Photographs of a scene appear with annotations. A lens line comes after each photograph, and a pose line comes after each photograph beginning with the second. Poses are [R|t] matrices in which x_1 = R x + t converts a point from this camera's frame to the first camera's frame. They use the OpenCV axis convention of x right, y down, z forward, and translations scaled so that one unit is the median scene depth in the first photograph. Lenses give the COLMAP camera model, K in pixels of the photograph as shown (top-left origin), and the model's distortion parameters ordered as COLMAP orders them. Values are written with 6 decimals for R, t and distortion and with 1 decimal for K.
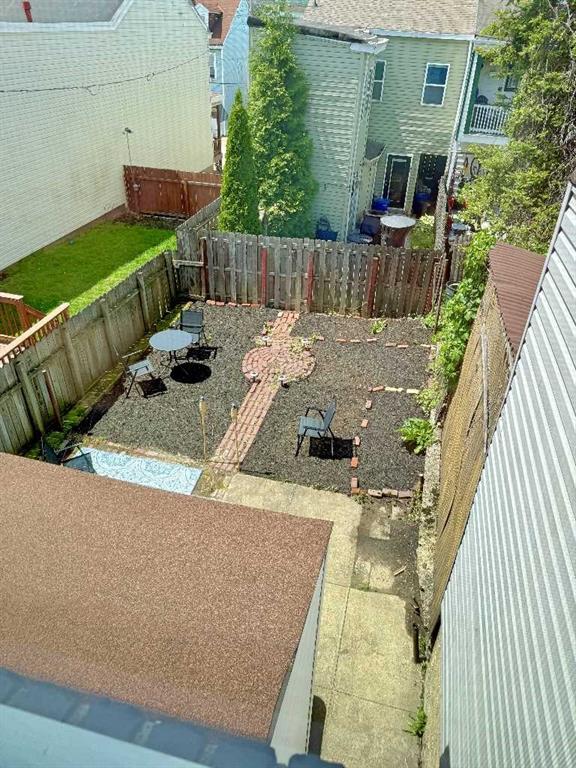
lens RADIAL K [[528.0, 0, 288.4], [0, 528.0, 383.1], [0, 0, 1]] dist [0.031189, -0.003338]
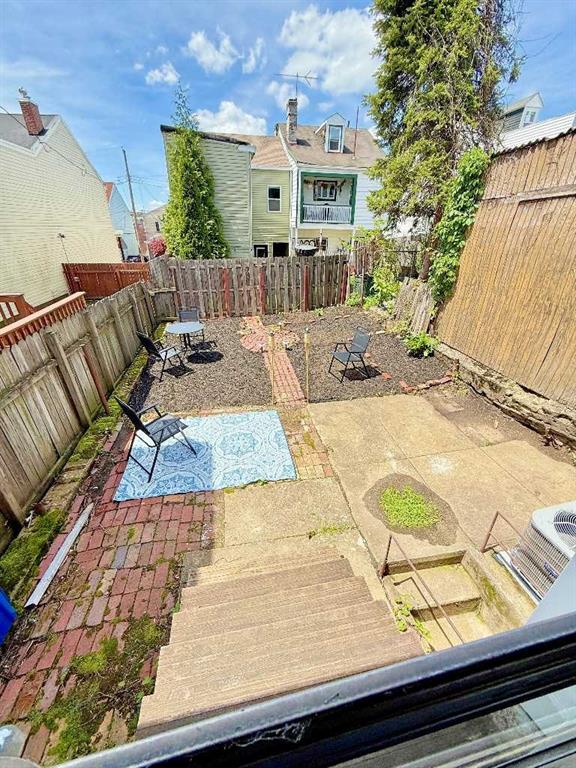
lens RADIAL K [[306.5, 0, 291.8], [0, 306.5, 388.6], [0, 0, 1]] dist [-0.004754, 0.000010]
pose [[0.910166, -0.221820, 0.349847, -0.243470], [0.253052, 0.966377, -0.045613, 0.115630], [-0.327966, 0.130045, 0.935696, 0.304075]]
